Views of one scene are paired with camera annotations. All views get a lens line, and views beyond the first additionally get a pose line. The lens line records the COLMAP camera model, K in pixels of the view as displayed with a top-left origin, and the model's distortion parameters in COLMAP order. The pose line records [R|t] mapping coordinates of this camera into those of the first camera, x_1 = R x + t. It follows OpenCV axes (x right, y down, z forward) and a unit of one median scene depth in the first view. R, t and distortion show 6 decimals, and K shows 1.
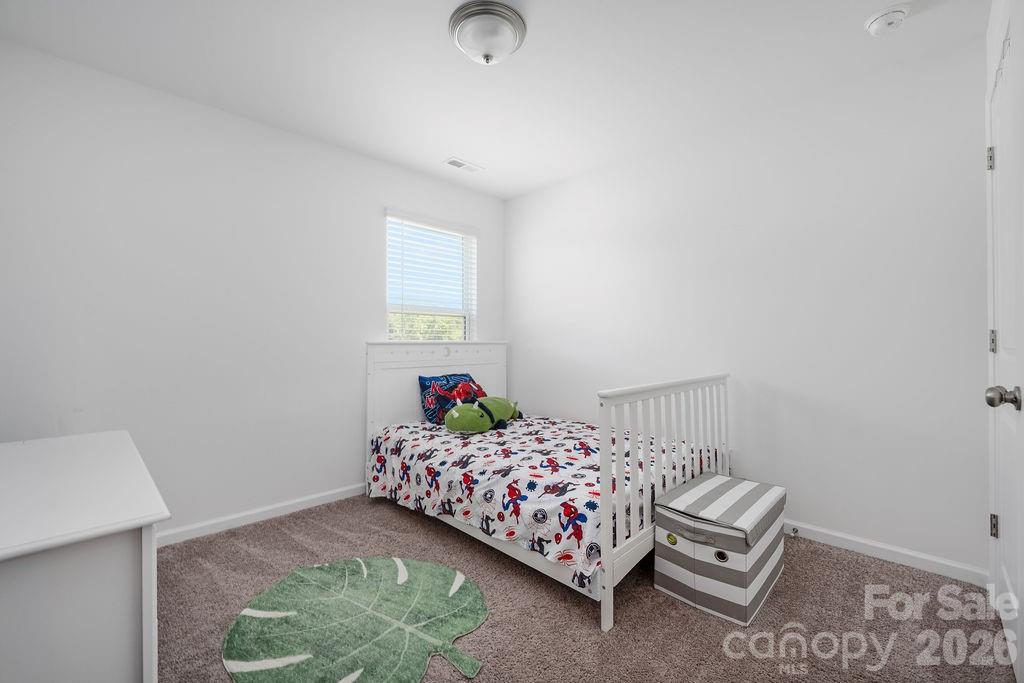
lens RADIAL K [[420.5, 0, 512.0], [0, 420.5, 341.5], [0, 0, 1]] dist [-0.000356, -0.000149]
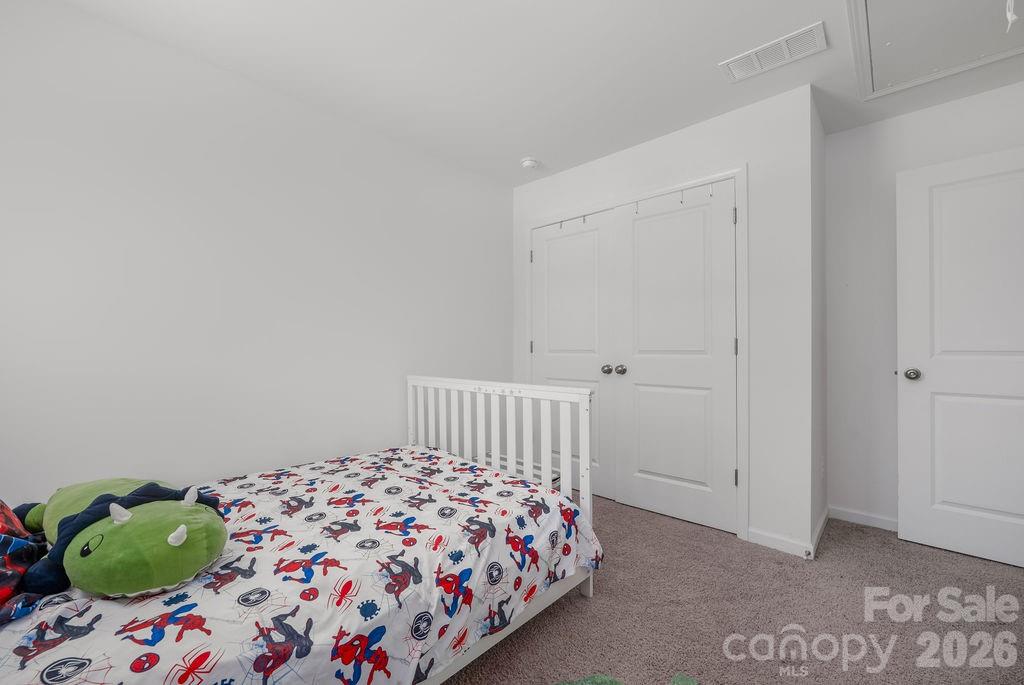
lens RADIAL K [[420.5, 0, 512.0], [0, 420.5, 342.5], [0, 0, 1]] dist [-0.000356, -0.000149]
pose [[-0.038792, 0.014147, 0.999147, -0.741564], [0.000291, 0.999900, -0.014146, 0.002529], [-0.999247, -0.000258, -0.038793, 0.998409]]
